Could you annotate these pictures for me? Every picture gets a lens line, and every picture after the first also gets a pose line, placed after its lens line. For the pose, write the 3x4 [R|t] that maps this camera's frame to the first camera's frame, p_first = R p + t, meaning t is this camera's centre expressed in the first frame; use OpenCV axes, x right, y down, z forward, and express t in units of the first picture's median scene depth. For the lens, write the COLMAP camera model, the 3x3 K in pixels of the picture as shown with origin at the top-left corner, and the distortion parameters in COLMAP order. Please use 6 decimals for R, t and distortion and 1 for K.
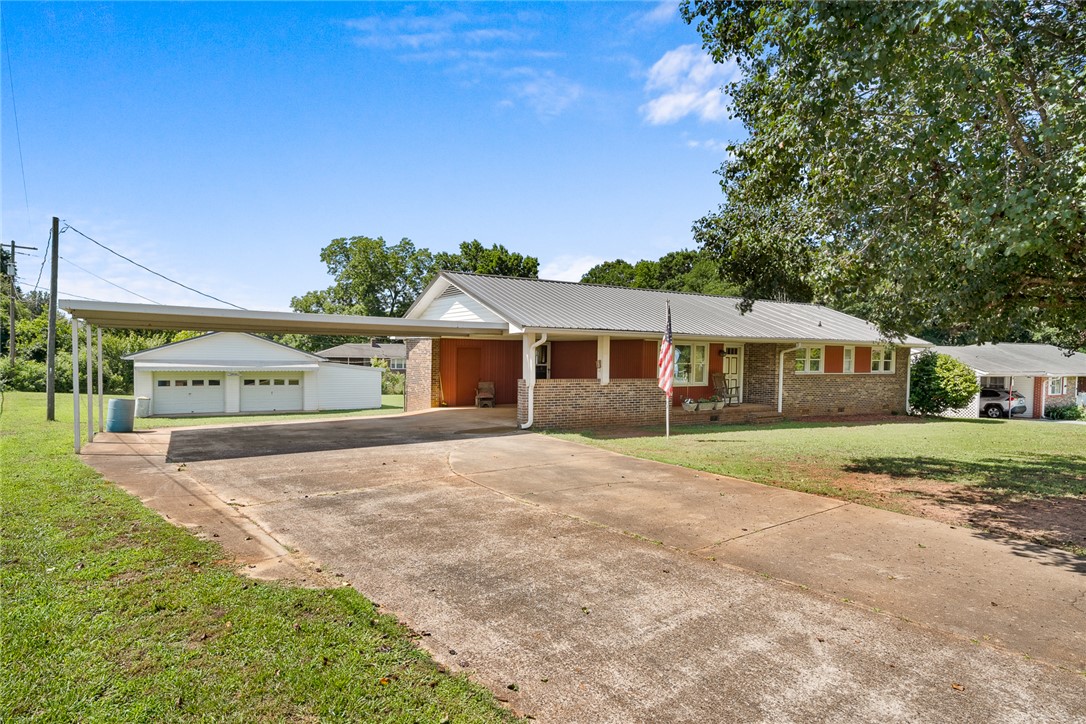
lens RADIAL K [[602.2, 0, 543.0], [0, 602.2, 362.0], [0, 0, 1]] dist [-0.002365, -0.000246]
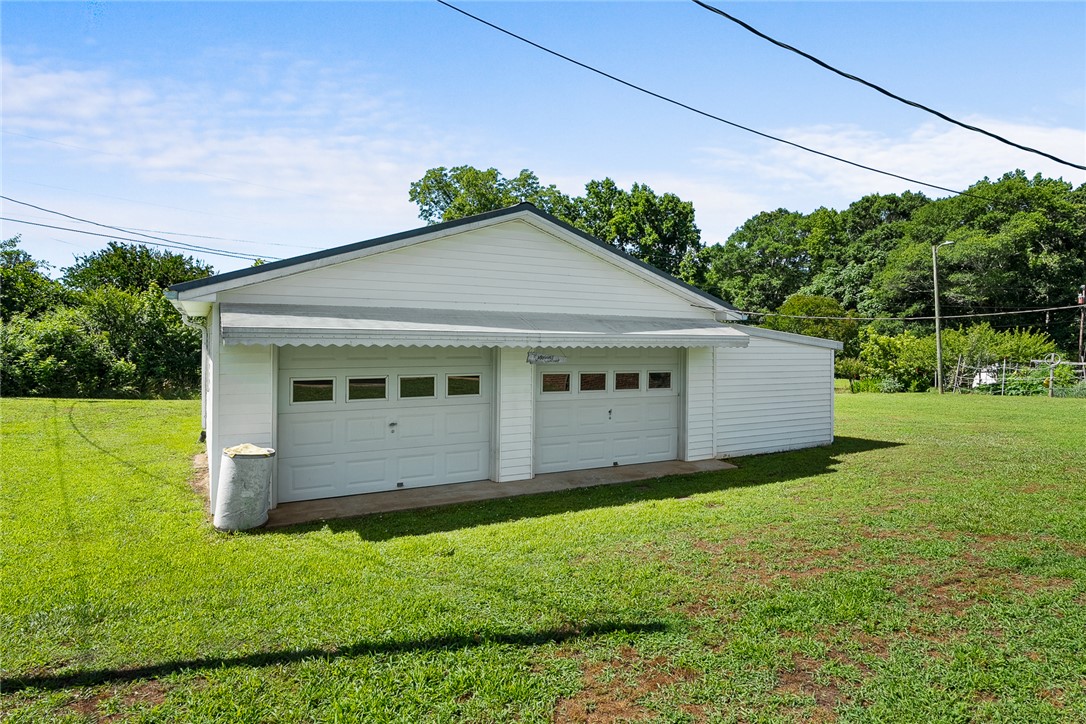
lens RADIAL K [[585.1, 0, 544.7], [0, 585.1, 339.6], [0, 0, 1]] dist [-0.004293, -0.000036]
pose [[0.999915, -0.002257, 0.012832, -0.218237], [0.002410, 0.999926, -0.011945, 0.006534], [-0.012804, 0.011975, 0.999846, 0.304497]]
